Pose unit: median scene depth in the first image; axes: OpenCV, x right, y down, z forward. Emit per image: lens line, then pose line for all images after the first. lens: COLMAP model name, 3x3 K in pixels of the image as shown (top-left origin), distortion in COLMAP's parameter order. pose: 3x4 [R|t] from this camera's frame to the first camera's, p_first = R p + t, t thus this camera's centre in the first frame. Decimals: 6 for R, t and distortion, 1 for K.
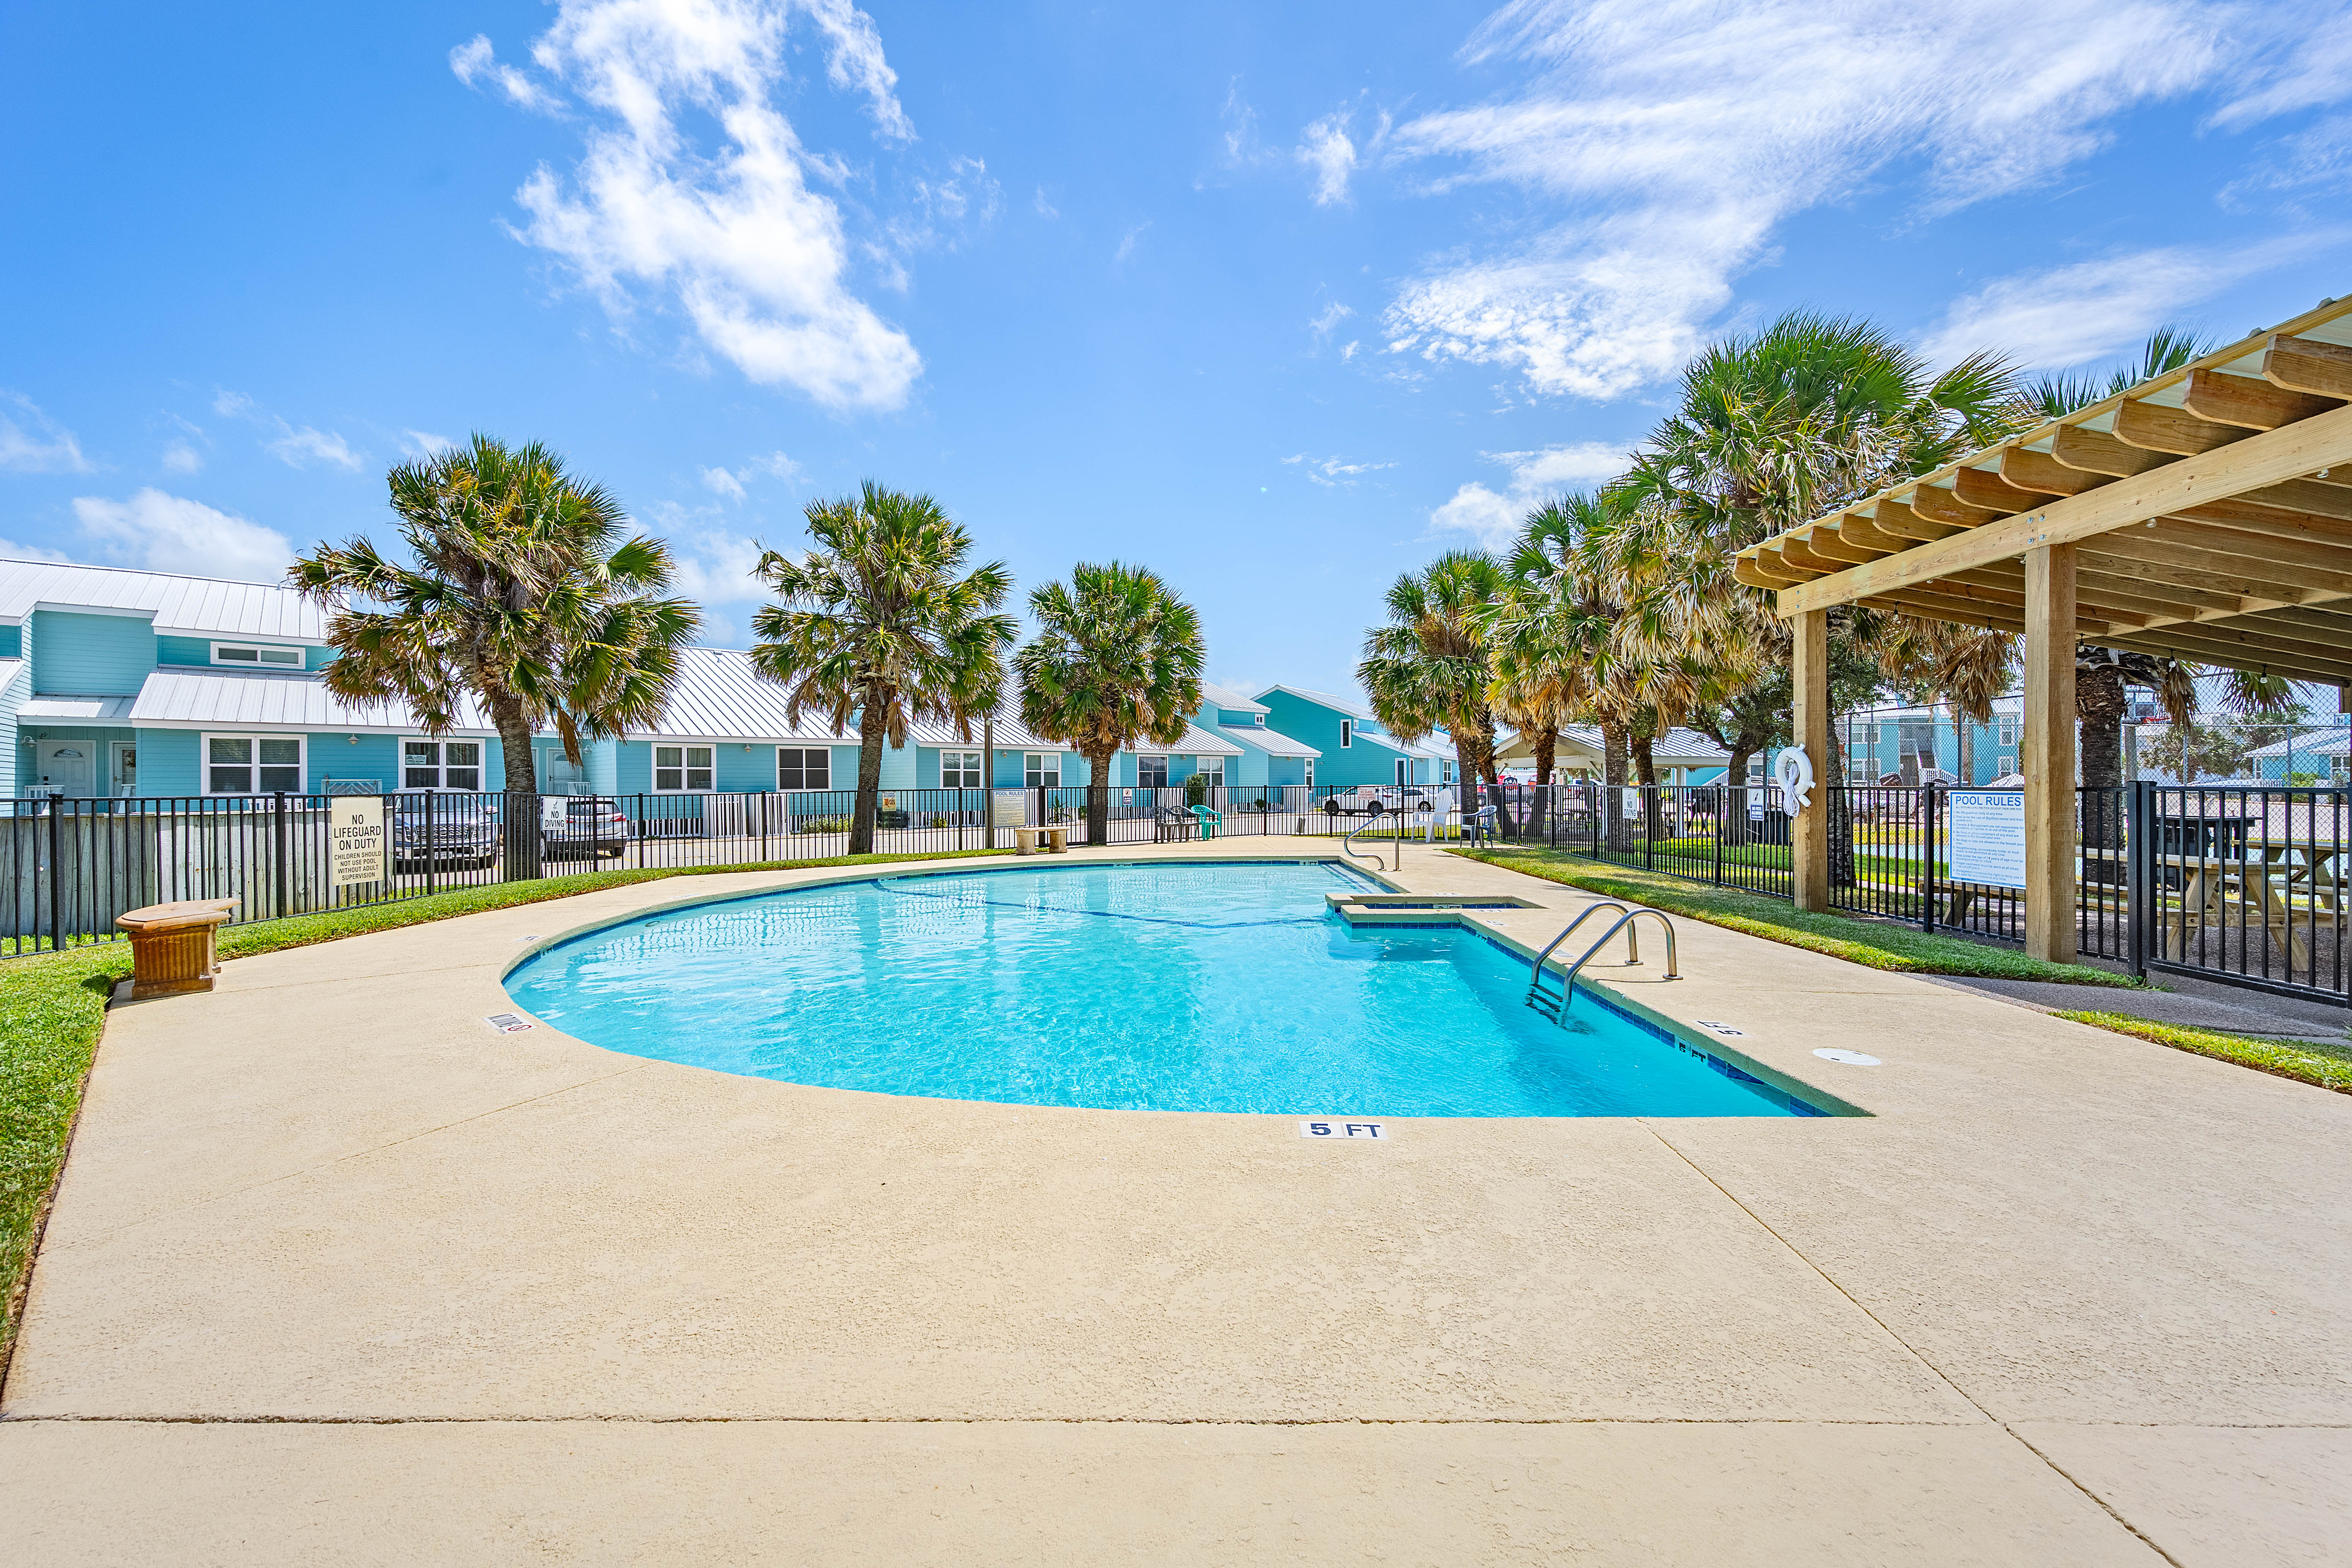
lens RADIAL K [[934.5, 0, 1181.7], [0, 934.5, 793.3], [0, 0, 1]] dist [0.003712, -0.000418]
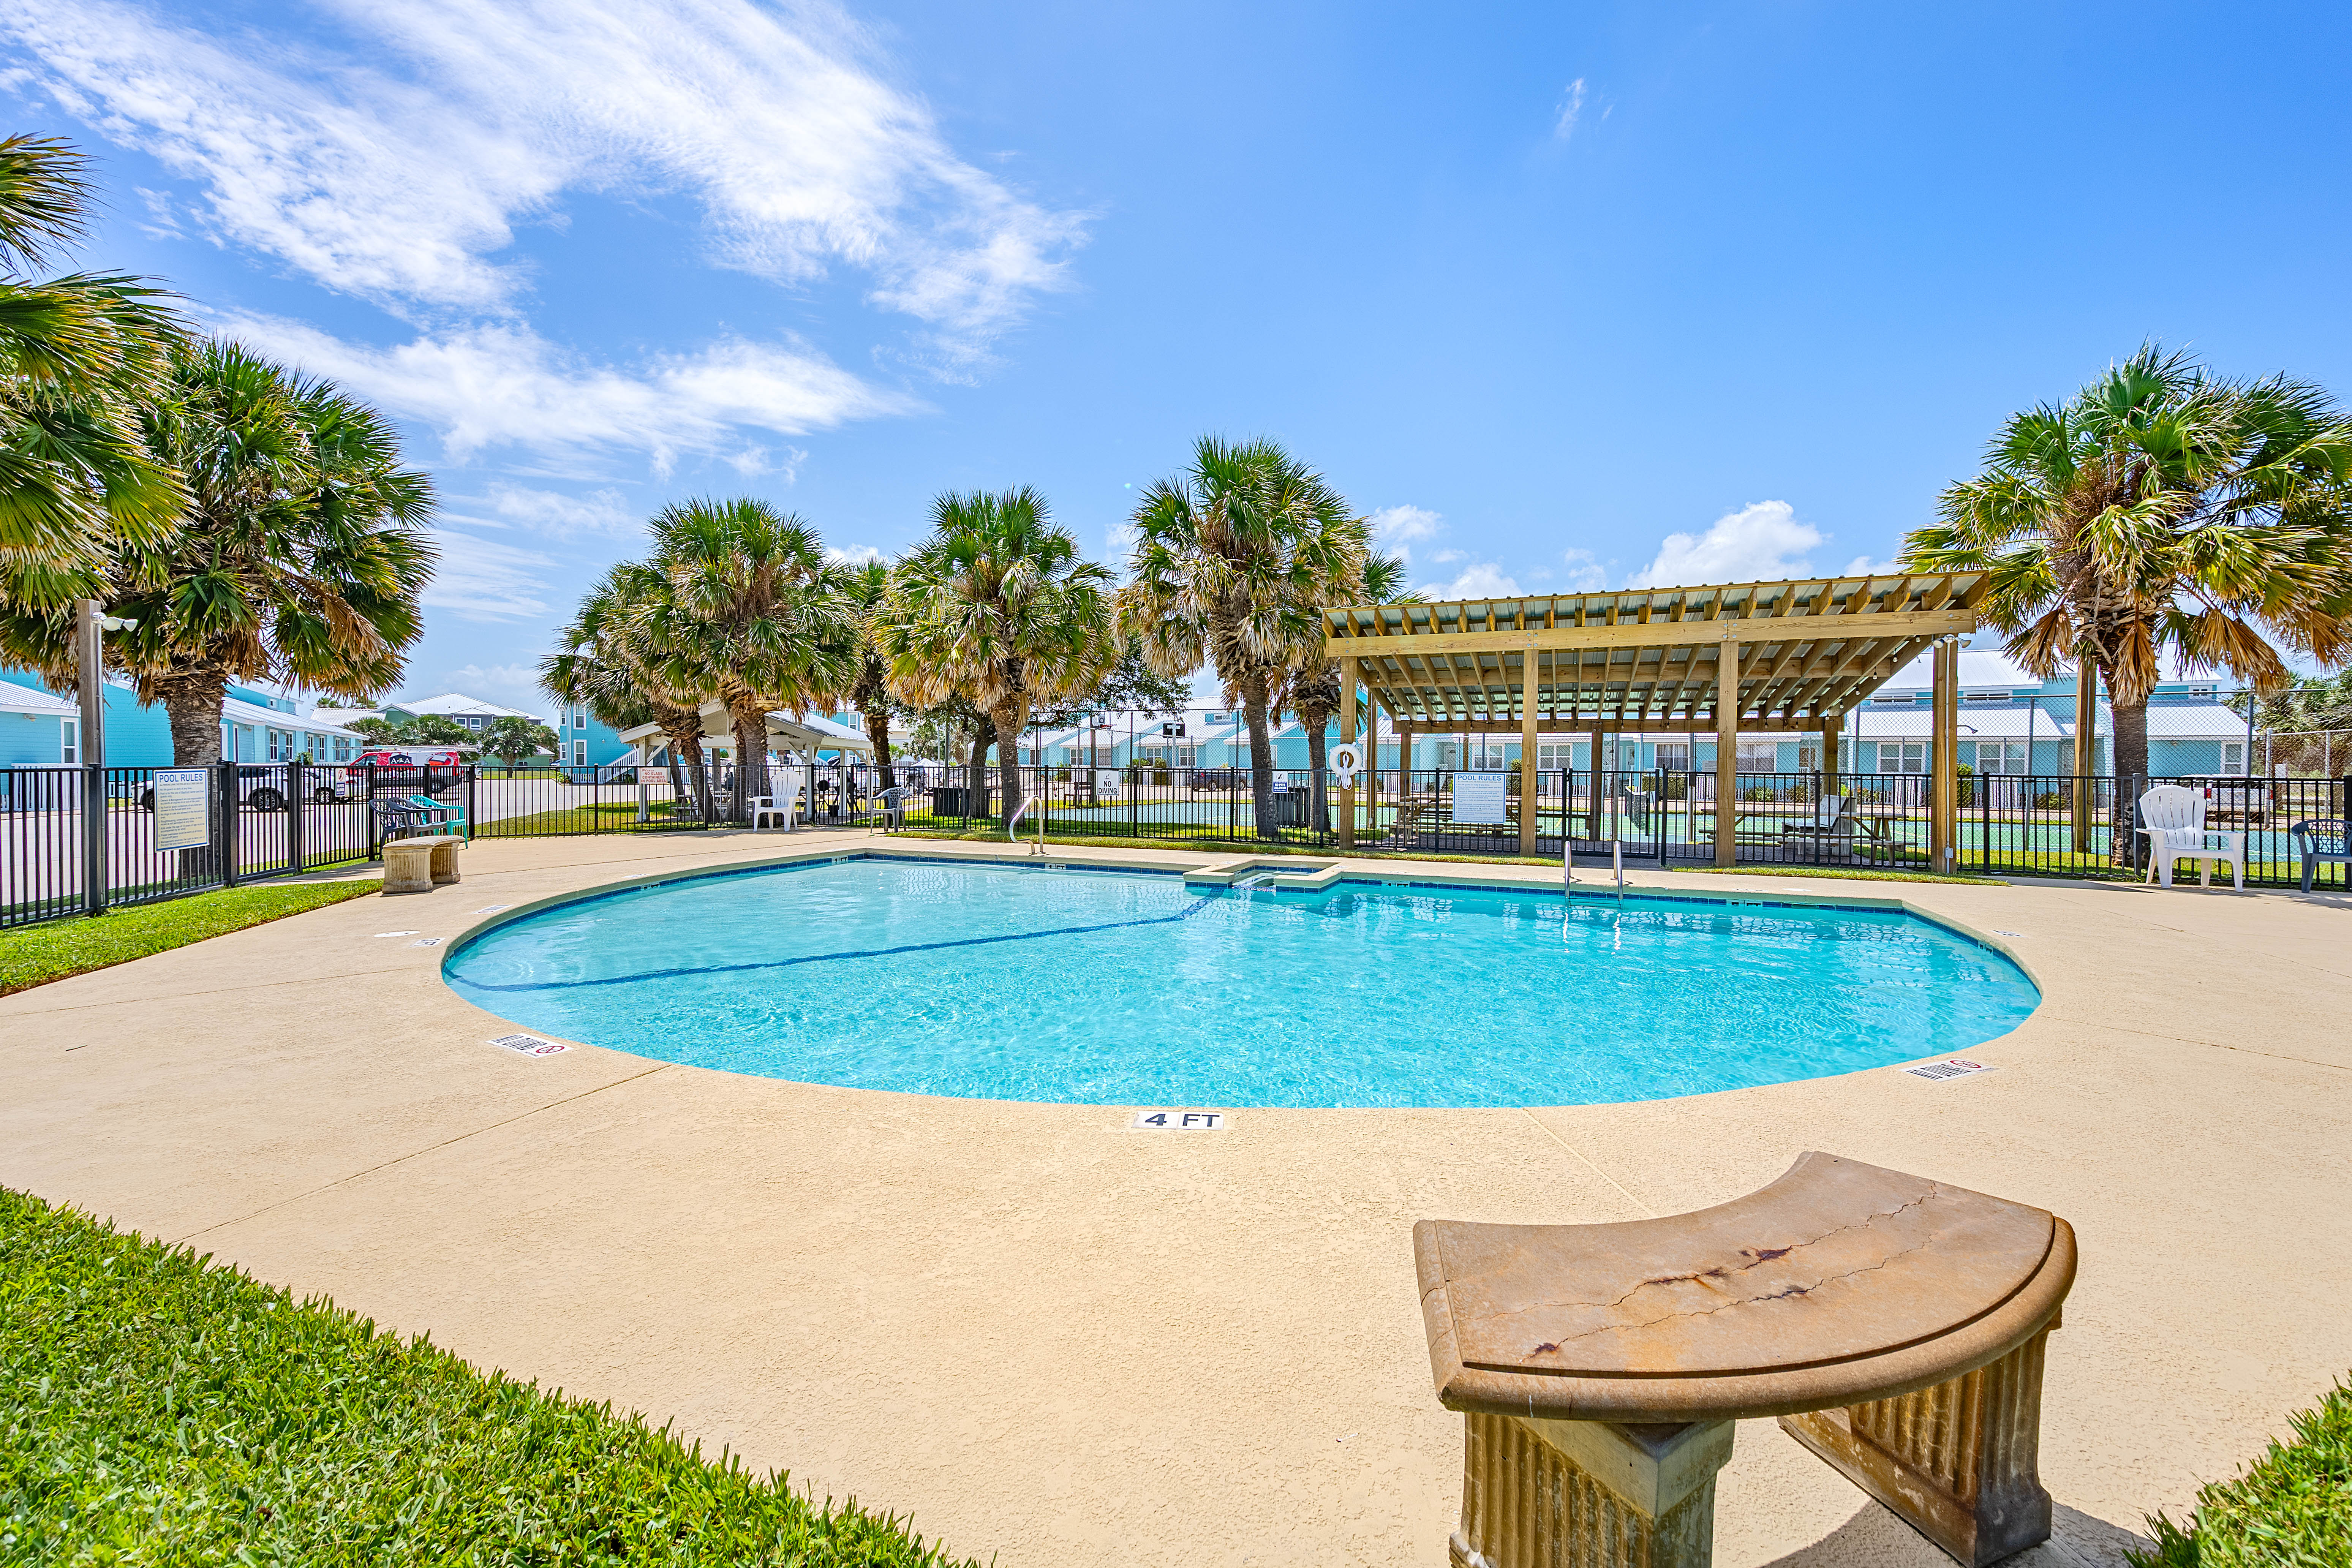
lens RADIAL K [[934.5, 0, 1180.6], [0, 934.5, 782.4], [0, 0, 1]] dist [0.003712, -0.000418]
pose [[0.382089, -0.013617, 0.924025, -0.358814], [0.005377, 0.999907, 0.012512, -0.001596], [-0.924110, 0.000188, 0.382127, 0.365372]]
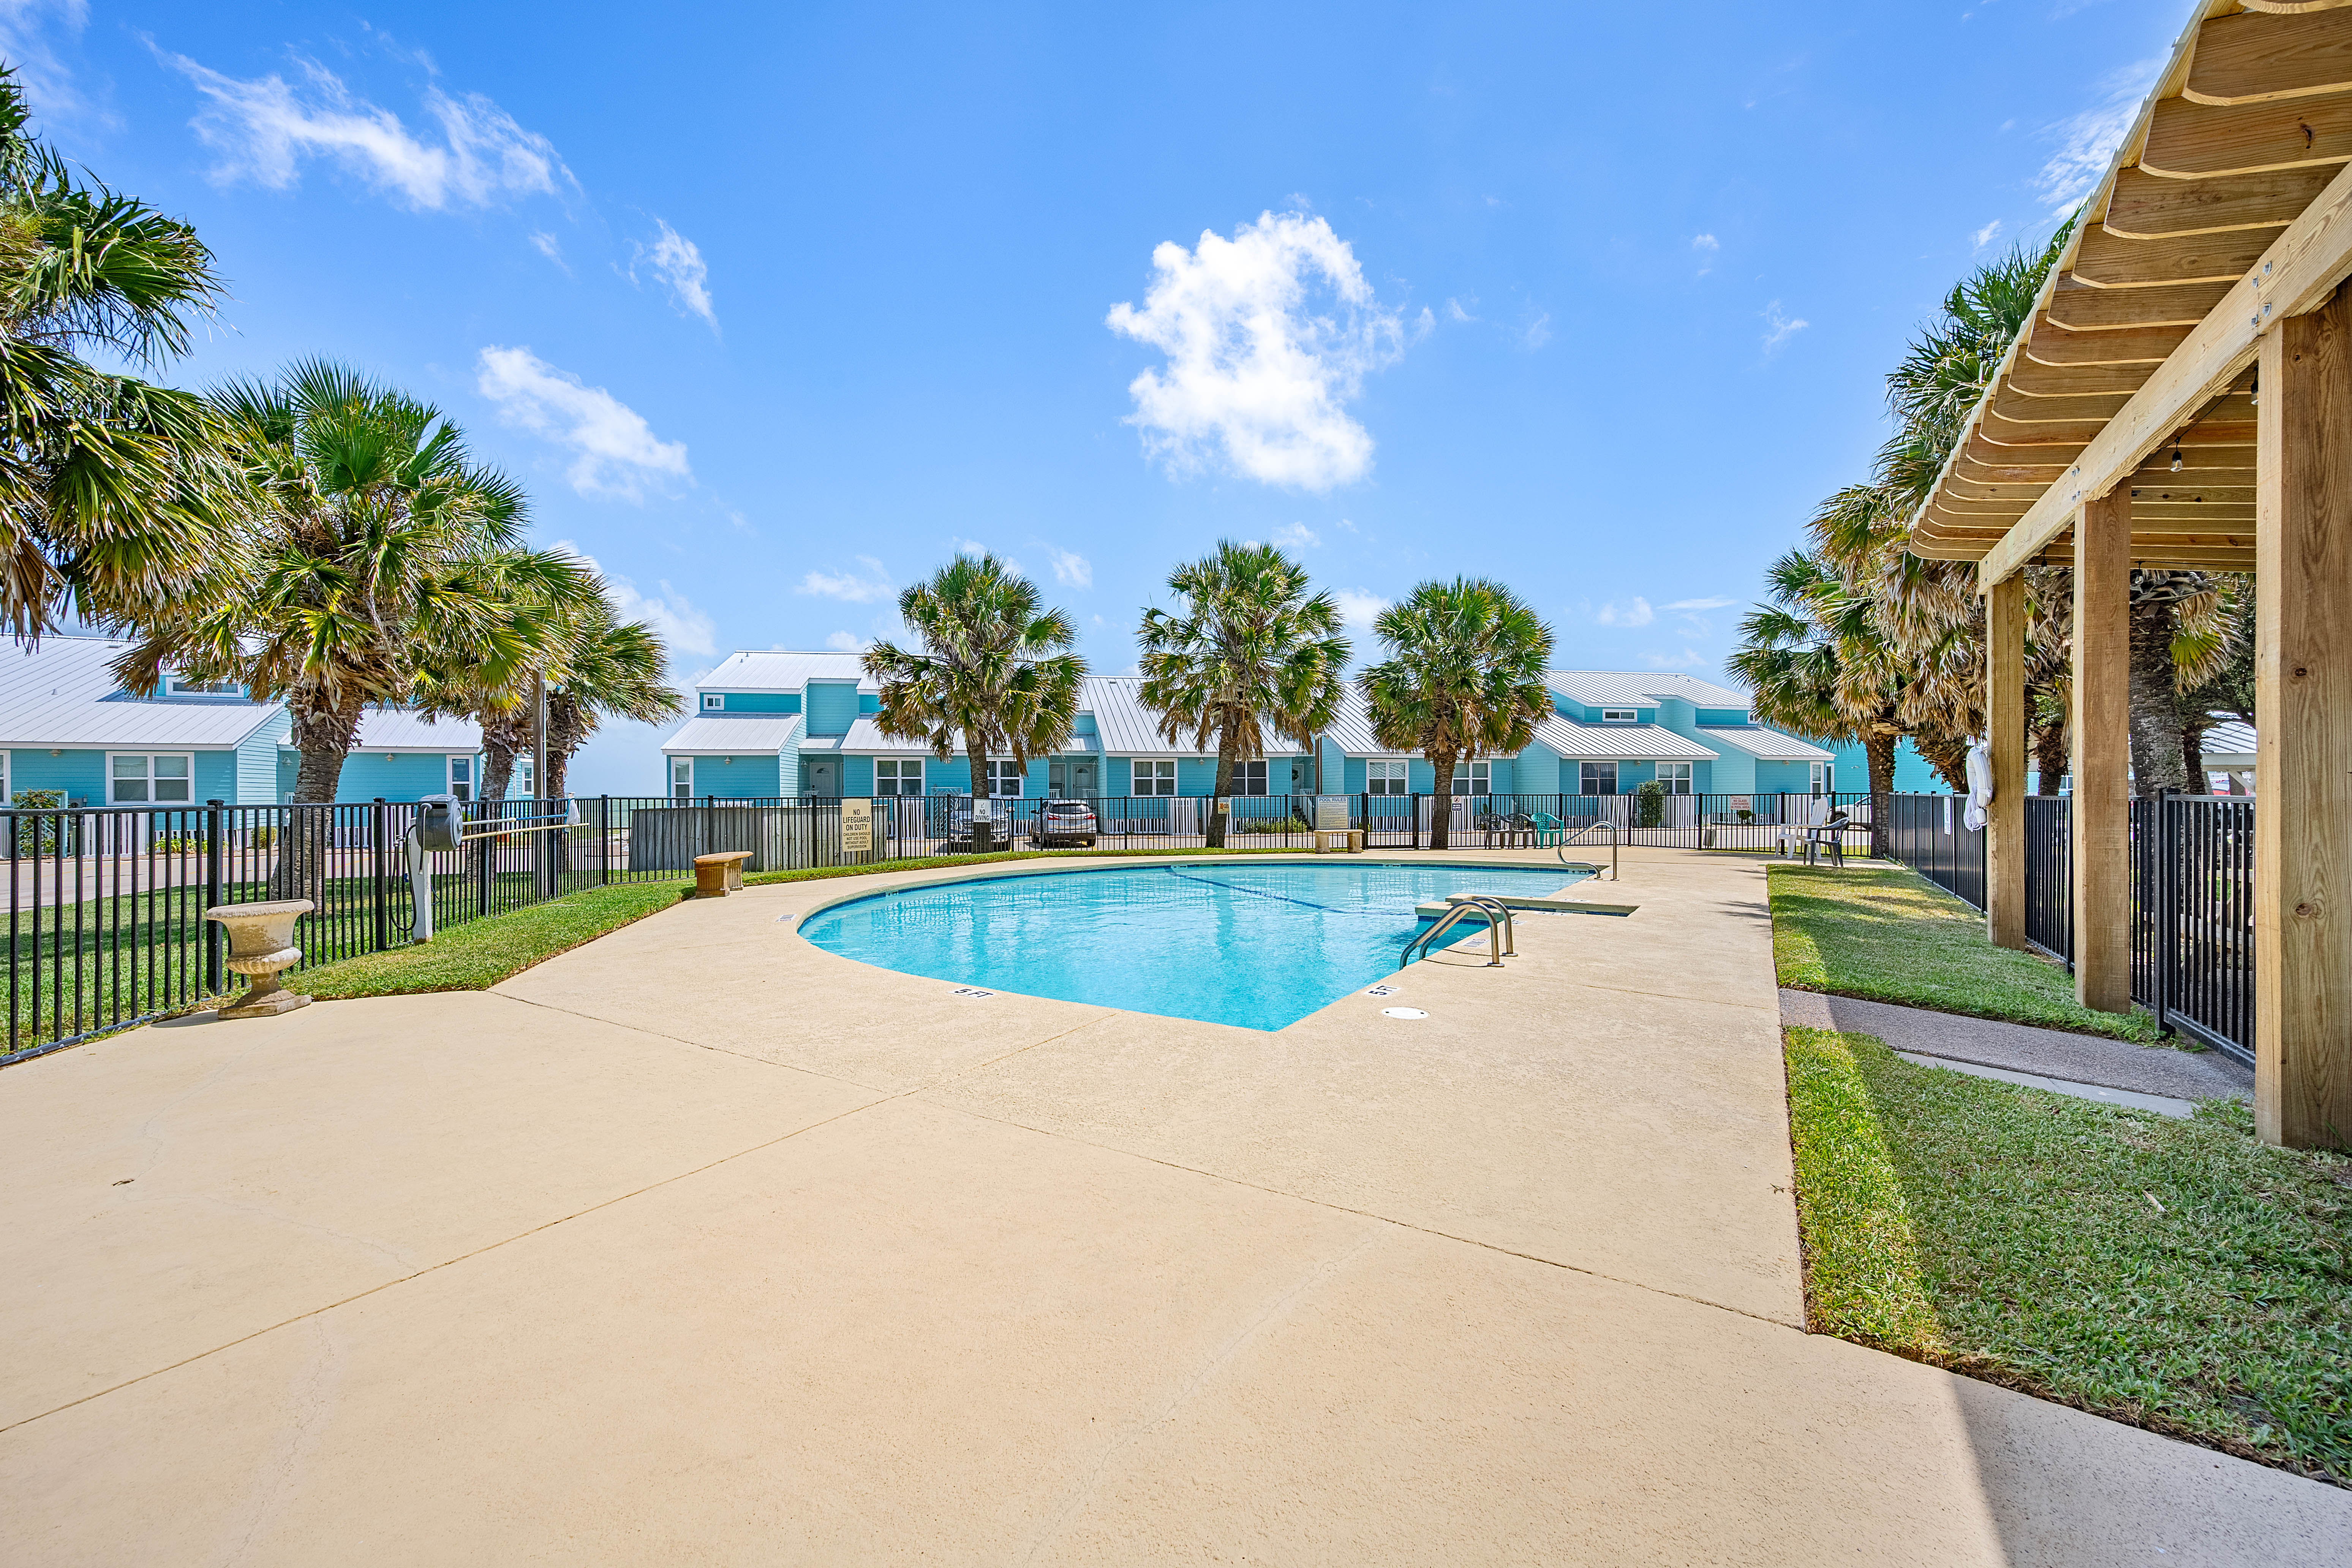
lens RADIAL K [[934.5, 0, 1189.4], [0, 934.5, 786.8], [0, 0, 1]] dist [0.003712, -0.000418]
pose [[0.850294, -0.000462, -0.526308, 0.238185], [-0.007156, 0.999897, -0.012440, 0.000043], [0.526260, 0.014345, 0.850203, -0.042852]]
